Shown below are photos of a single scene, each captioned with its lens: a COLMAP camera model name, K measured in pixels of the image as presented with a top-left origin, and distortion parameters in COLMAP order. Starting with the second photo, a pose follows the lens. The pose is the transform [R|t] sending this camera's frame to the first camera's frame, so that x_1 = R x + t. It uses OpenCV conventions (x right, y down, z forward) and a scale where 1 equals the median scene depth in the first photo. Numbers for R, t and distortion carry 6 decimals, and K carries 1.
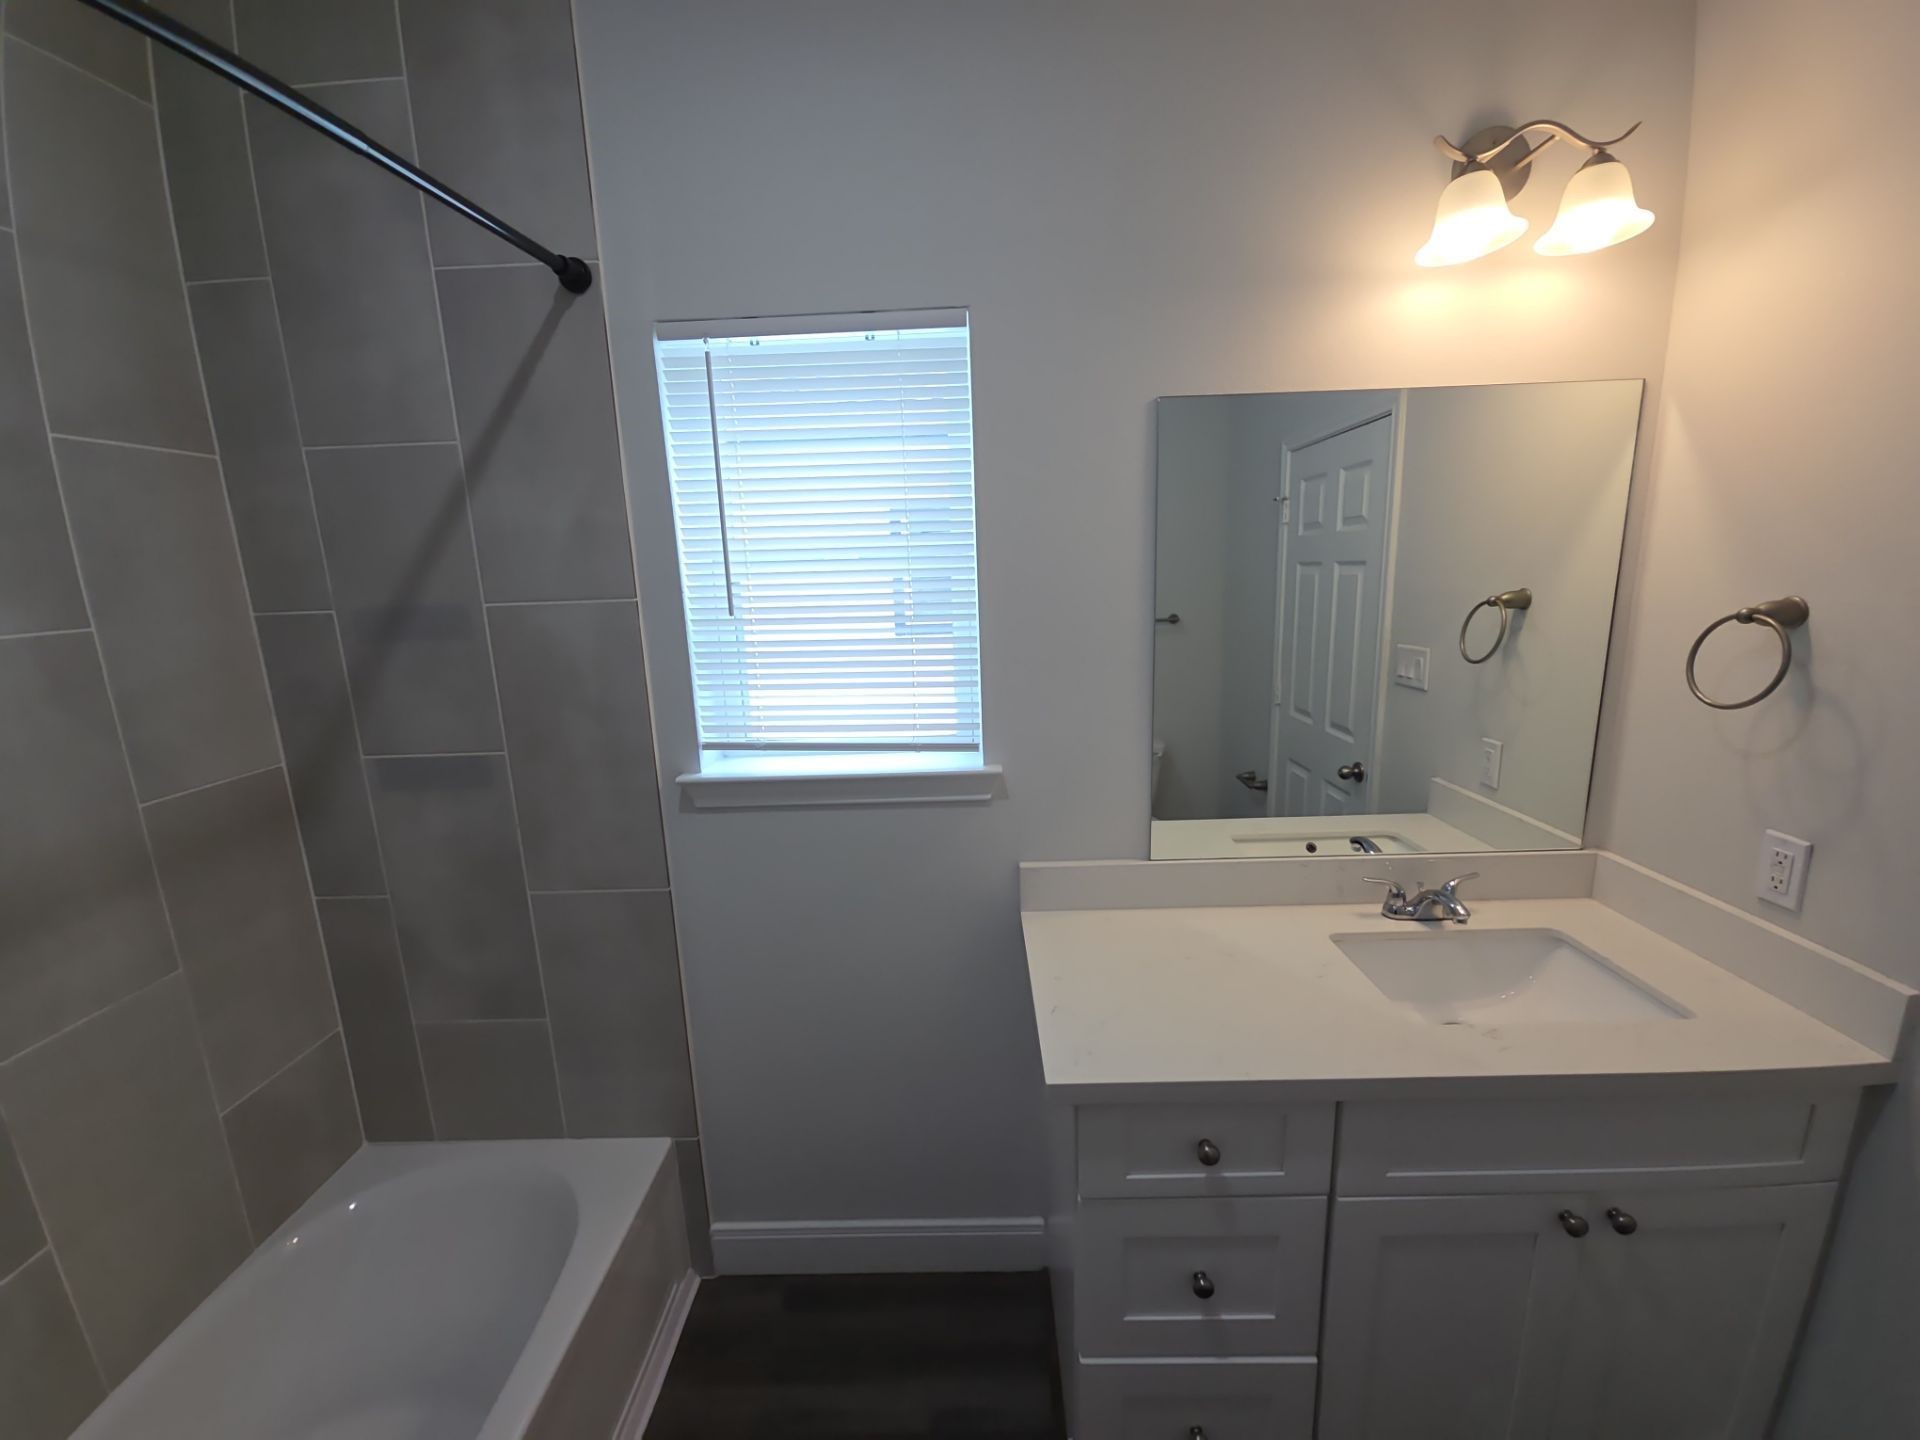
lens RADIAL K [[782.0, 0, 944.3], [0, 782.0, 722.2], [0, 0, 1]] dist [0.001683, -0.004768]
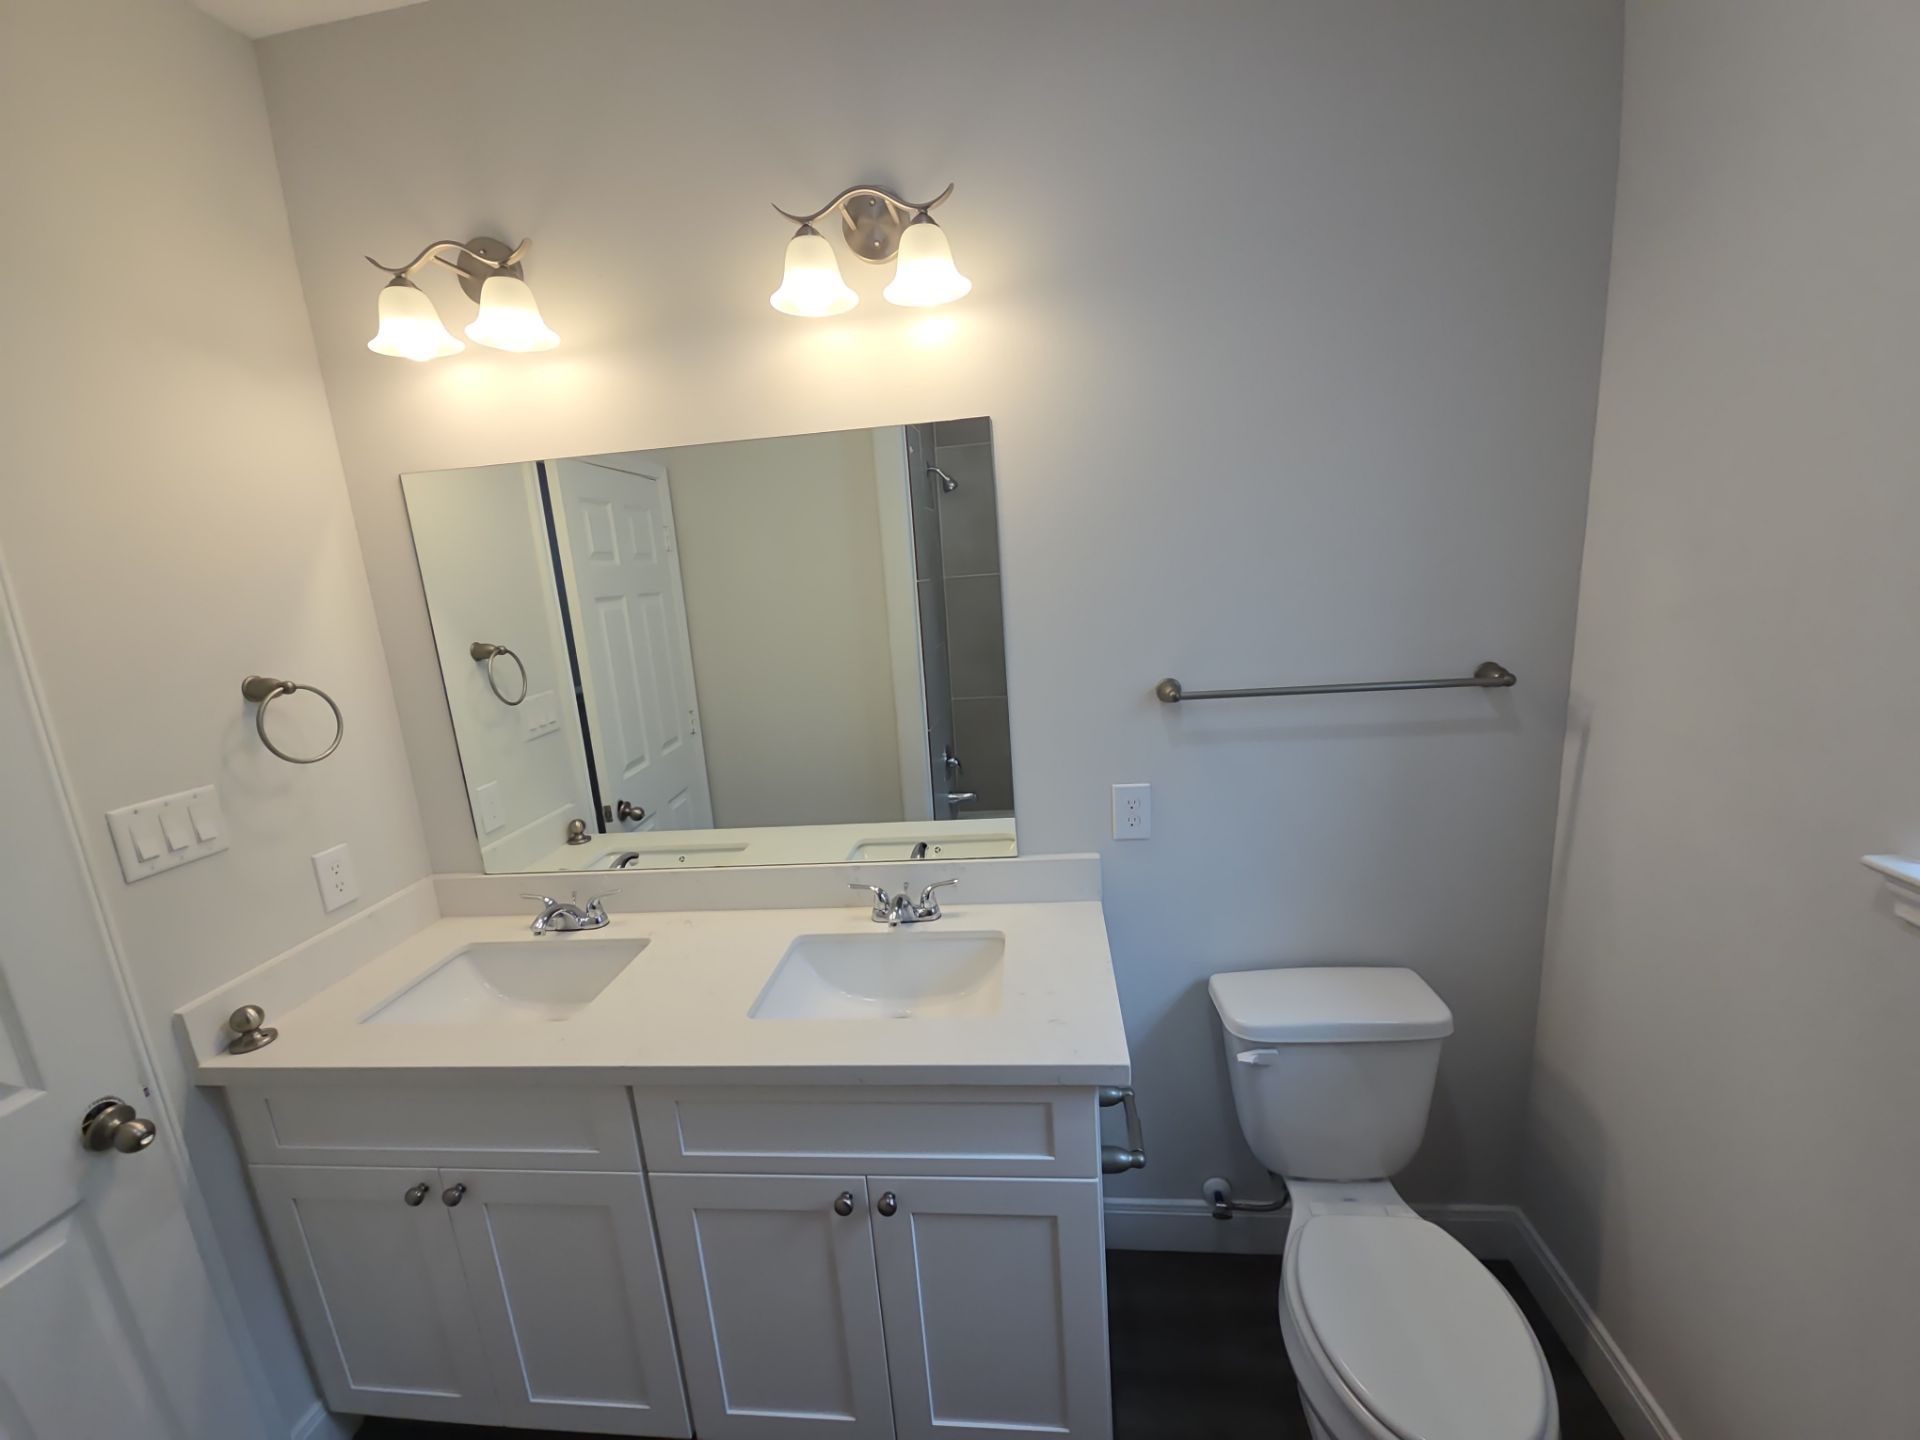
lens RADIAL K [[748.0, 0, 967.5], [0, 748.0, 730.5], [0, 0, 1]] dist [-0.000150, 0.000086]
pose [[0.997595, -0.007350, -0.068920, 0.916754], [0.008316, 0.999871, 0.013738, -0.032613], [0.068810, -0.014278, 0.997528, -0.029429]]
